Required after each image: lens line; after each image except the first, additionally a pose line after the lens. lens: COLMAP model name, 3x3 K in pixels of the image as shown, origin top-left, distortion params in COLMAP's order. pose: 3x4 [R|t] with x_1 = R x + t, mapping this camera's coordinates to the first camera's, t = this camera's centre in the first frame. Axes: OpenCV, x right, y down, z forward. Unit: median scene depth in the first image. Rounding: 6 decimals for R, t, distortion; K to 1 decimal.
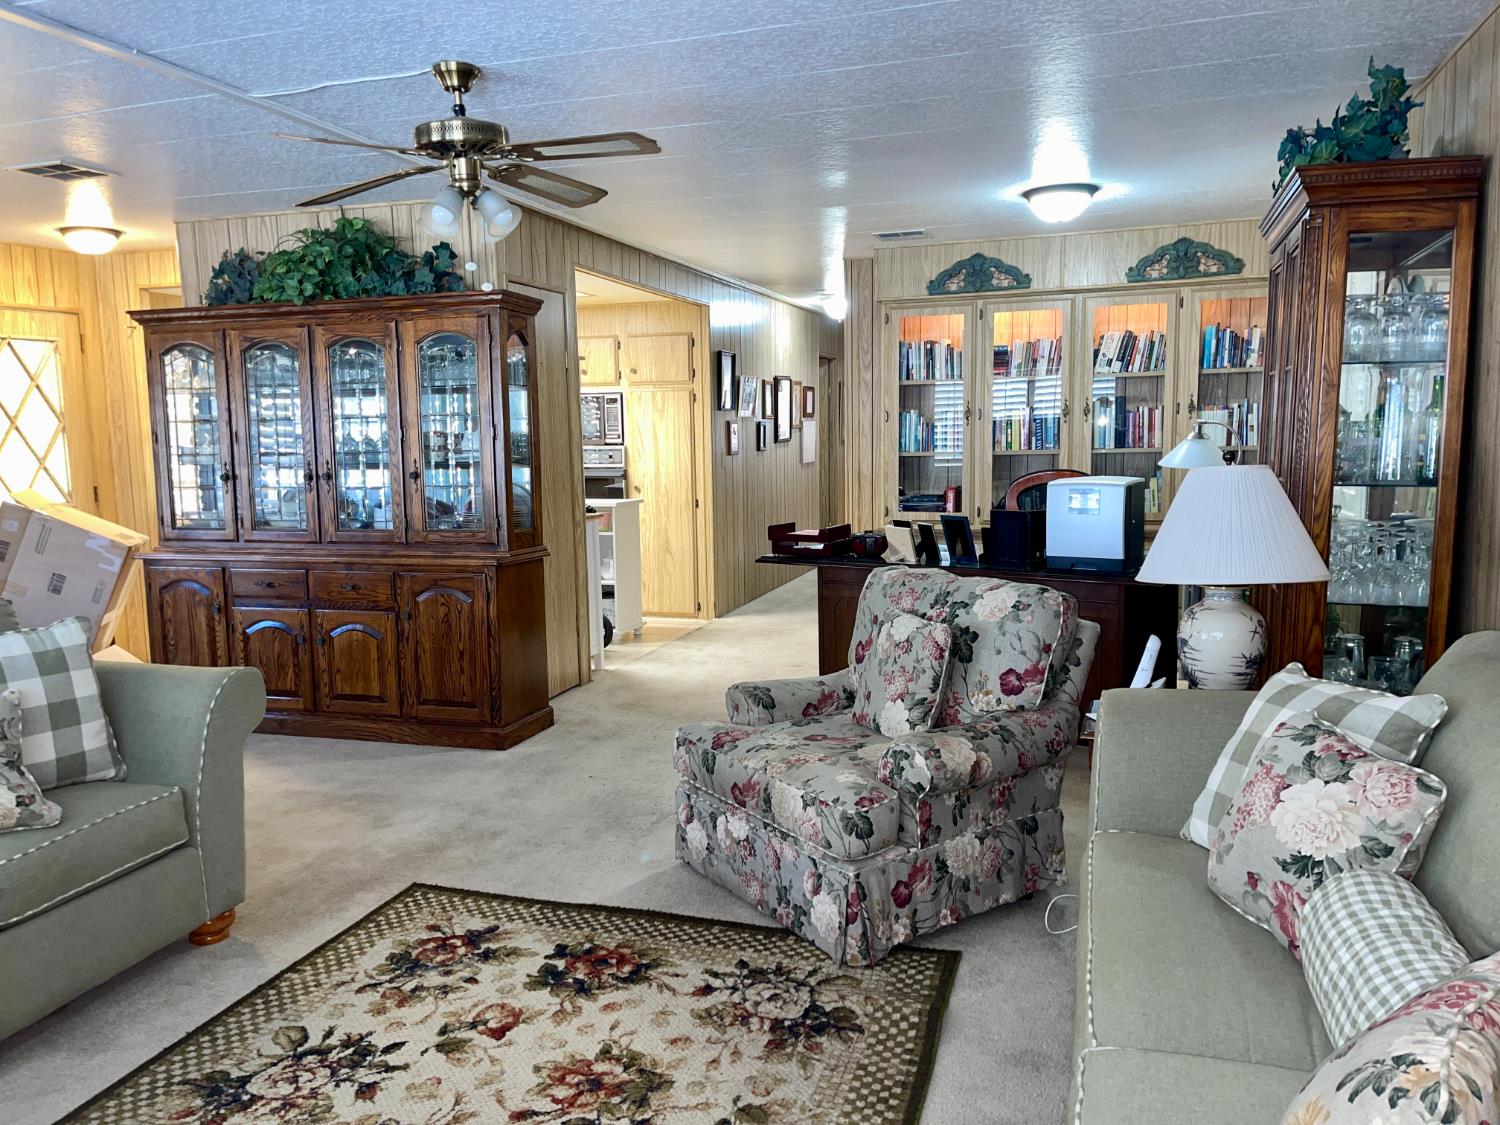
lens RADIAL K [[1124.7, 0, 746.1], [0, 1124.7, 563.8], [0, 0, 1]] dist [0.065706, -0.093858]
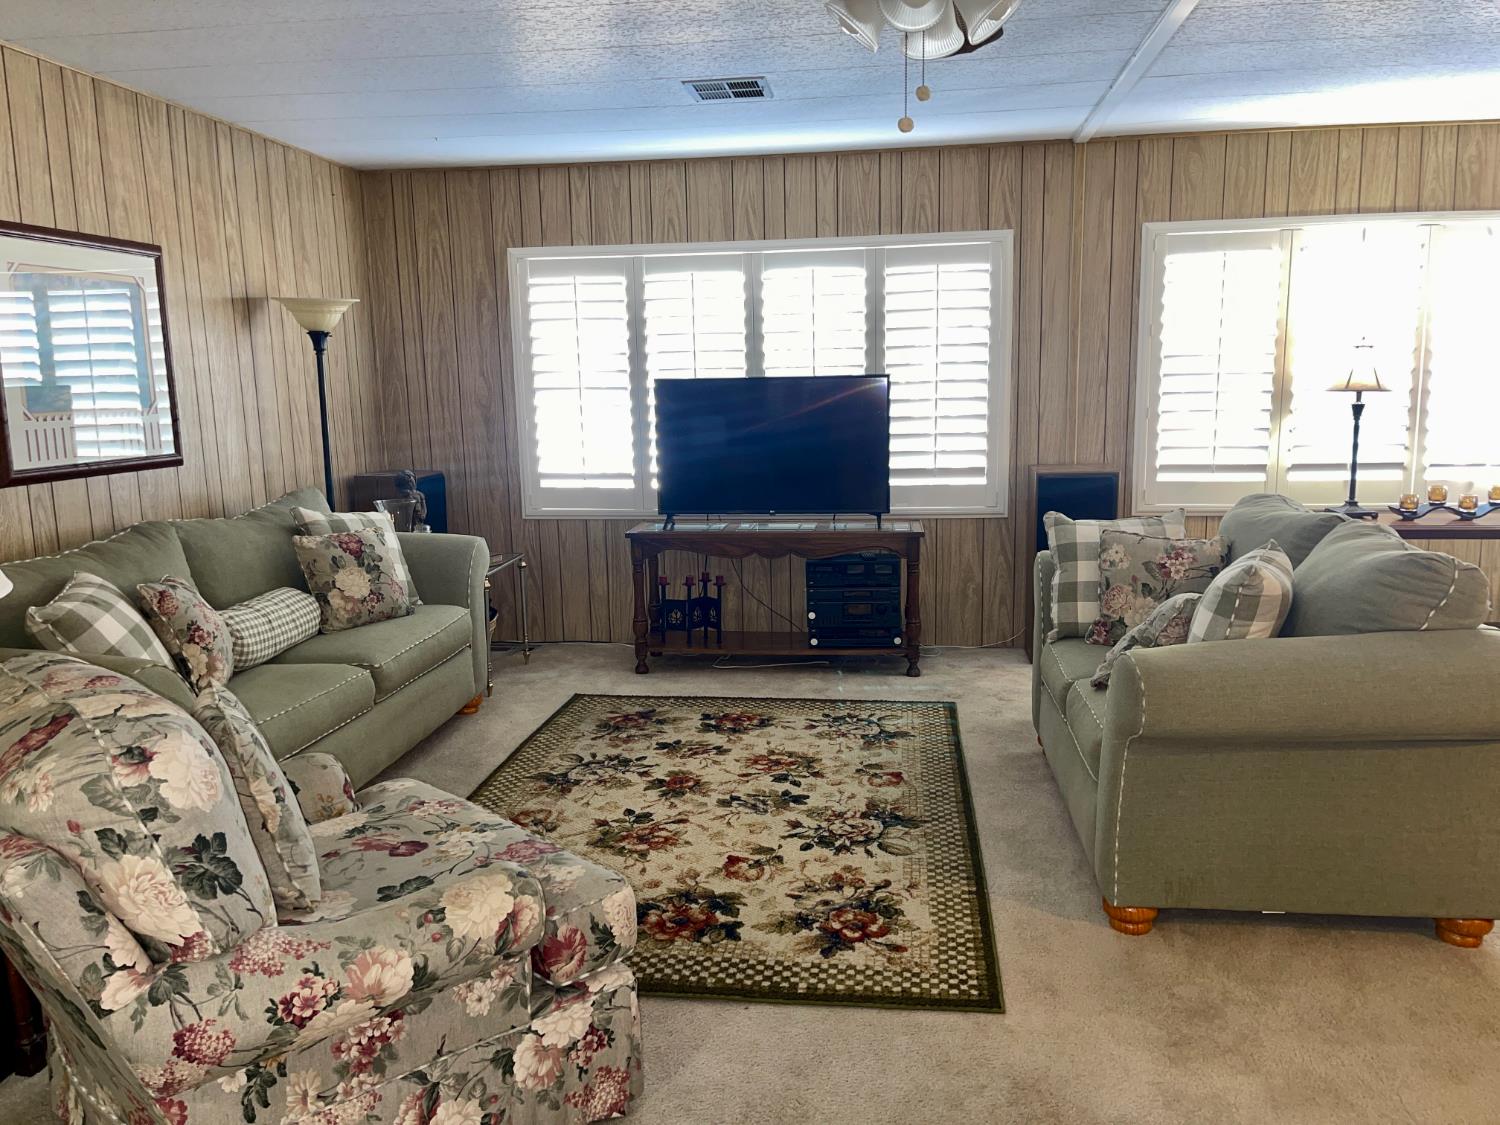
lens RADIAL K [[1124.7, 0, 748.4], [0, 1124.7, 567.4], [0, 0, 1]] dist [0.065706, -0.093858]
pose [[-0.984502, 0.067889, -0.161701, -0.042412], [0.020110, 0.959653, 0.280466, -0.201570], [0.174218, 0.272867, -0.946146, 1.687855]]
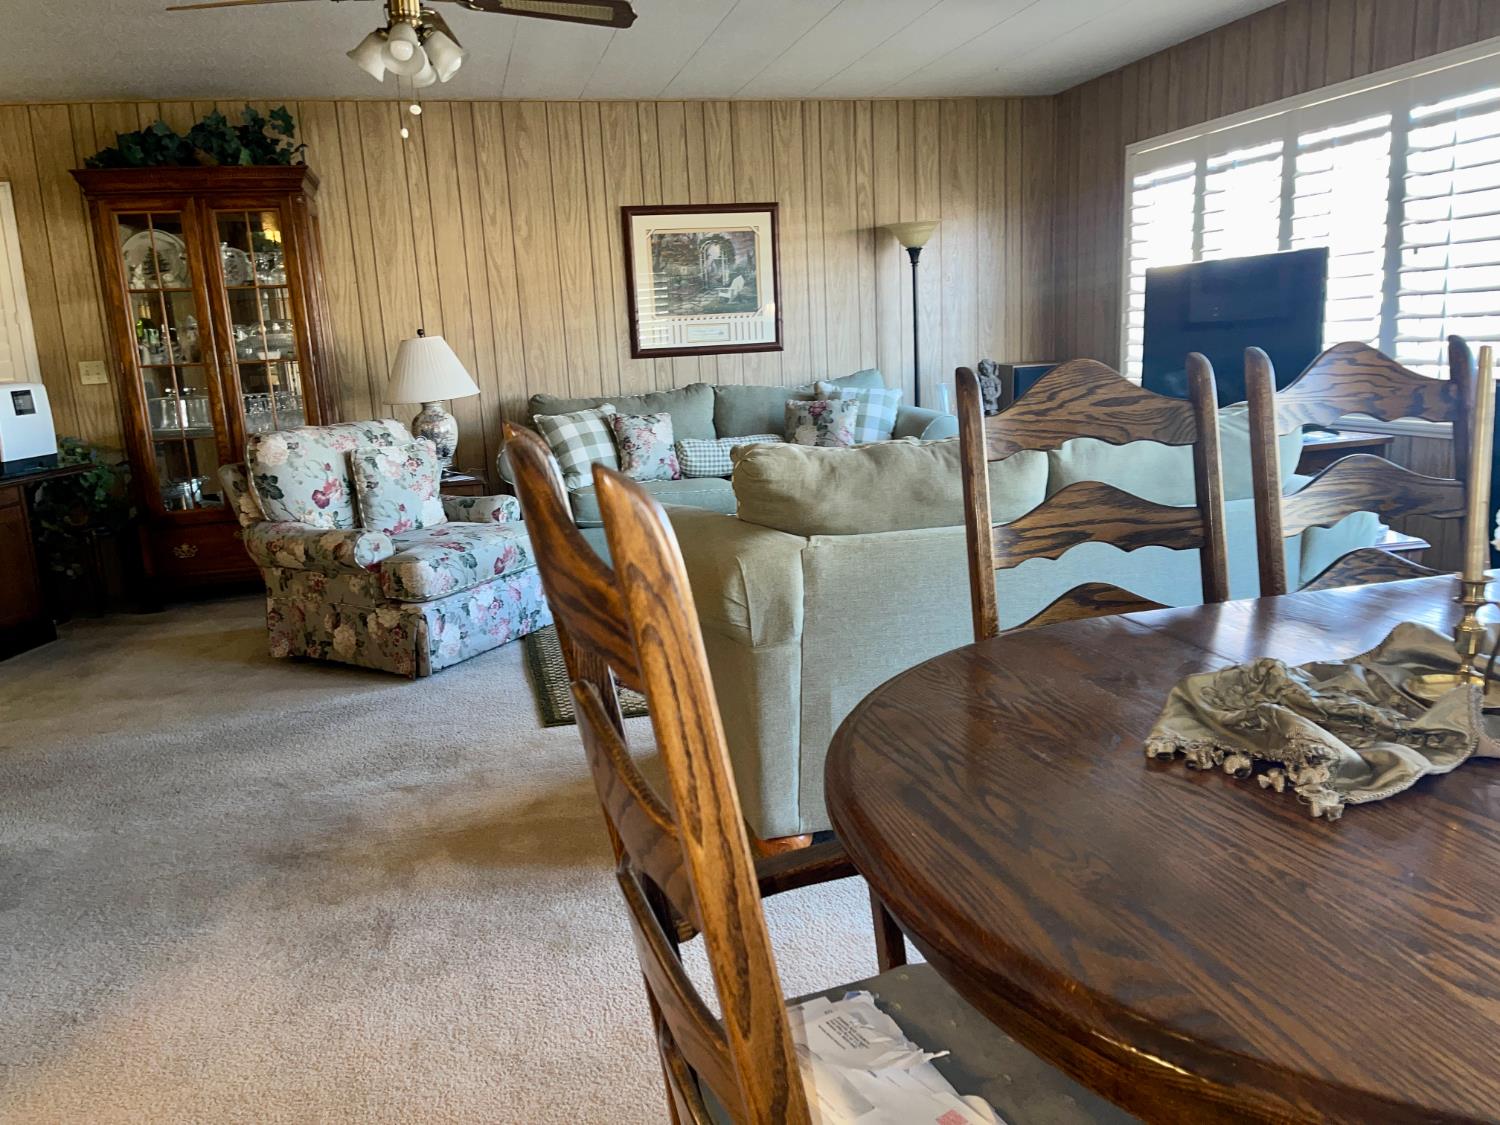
lens RADIAL K [[1124.7, 0, 734.5], [0, 1124.7, 576.1], [0, 0, 1]] dist [0.065706, -0.093858]
pose [[-0.514857, -0.132412, 0.846989, -1.333323], [0.159883, 0.955834, 0.246616, -0.080135], [-0.842235, 0.262391, -0.470947, 1.400337]]
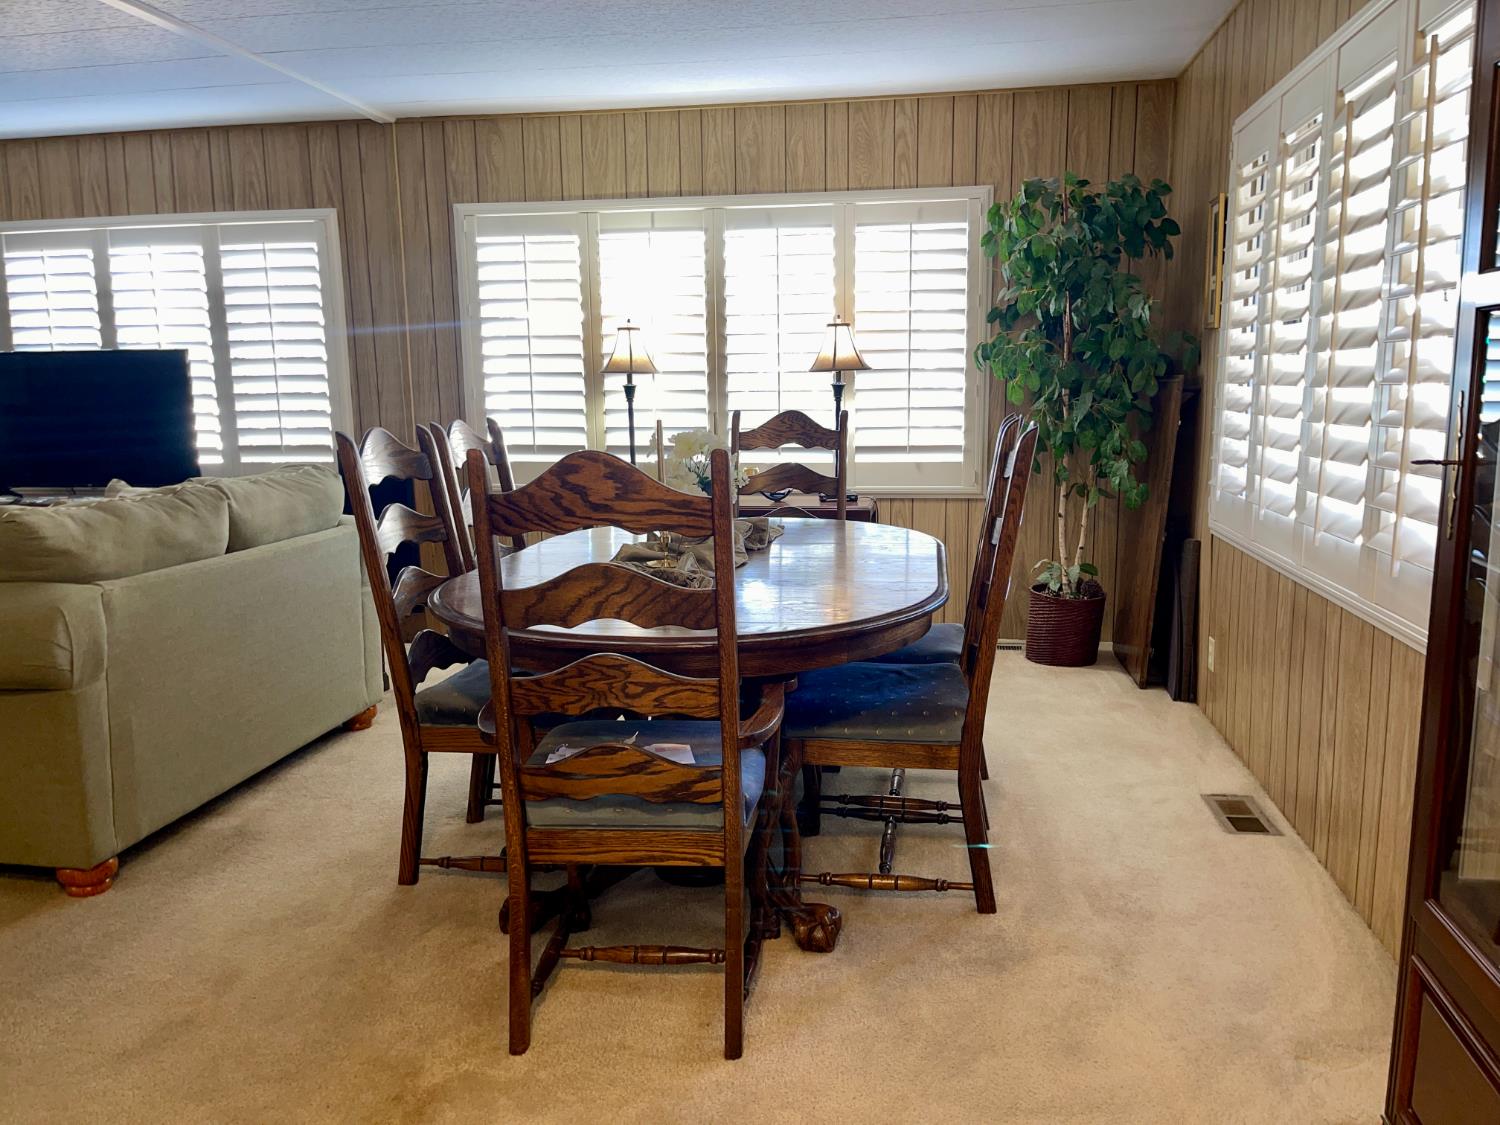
lens RADIAL K [[1124.7, 0, 774.6], [0, 1124.7, 568.9], [0, 0, 1]] dist [0.065706, -0.093858]
pose [[-0.986446, 0.057391, -0.153720, -1.091474], [0.011660, 0.958986, 0.283212, -0.159954], [0.163669, 0.277581, -0.946658, 1.892581]]
